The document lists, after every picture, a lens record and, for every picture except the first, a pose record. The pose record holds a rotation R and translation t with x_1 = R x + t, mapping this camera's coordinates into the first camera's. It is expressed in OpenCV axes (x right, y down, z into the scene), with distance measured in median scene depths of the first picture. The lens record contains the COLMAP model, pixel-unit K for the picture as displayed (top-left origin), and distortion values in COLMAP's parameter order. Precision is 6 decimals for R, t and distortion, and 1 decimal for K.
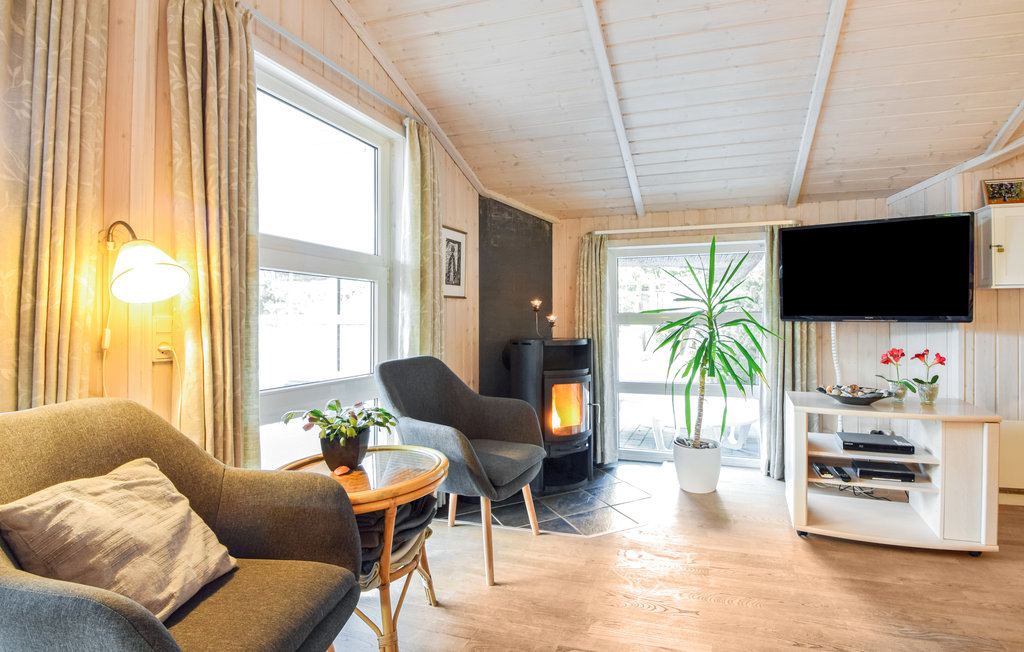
lens RADIAL K [[517.5, 0, 512.0], [0, 517.5, 326.0], [0, 0, 1]] dist [-0.000635, -0.000121]
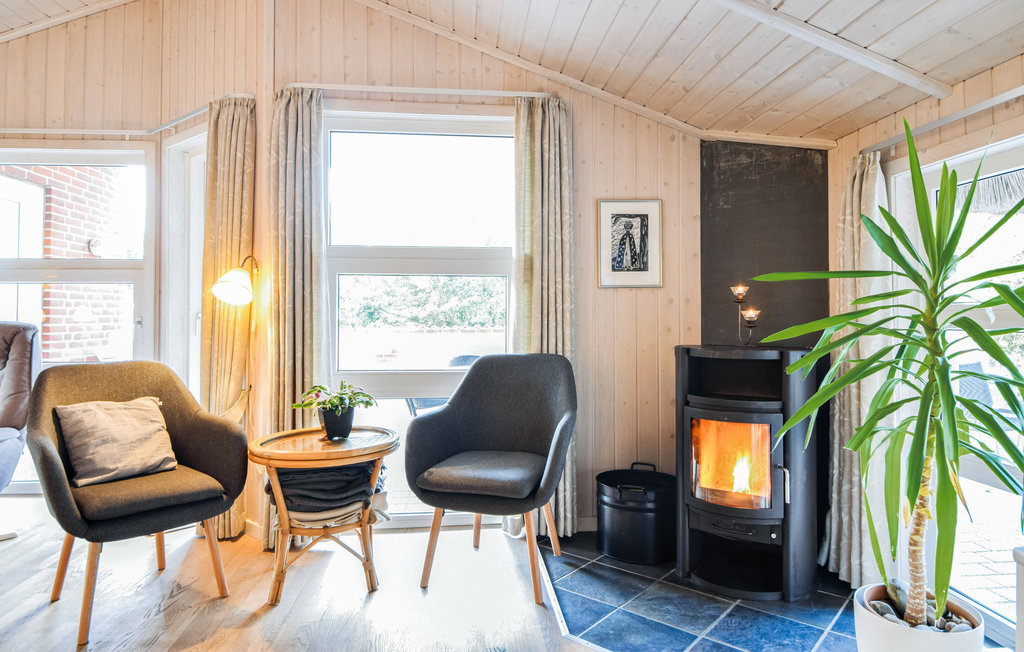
lens RADIAL K [[623.0, 0, 512.6], [0, 623.0, 306.2], [0, 0, 1]] dist [-0.000571, -0.001234]
pose [[0.399673, -0.010503, -0.916598, 0.671428], [-0.006035, 0.999883, -0.014089, -0.012161], [0.916638, 0.011162, 0.399562, 0.458644]]
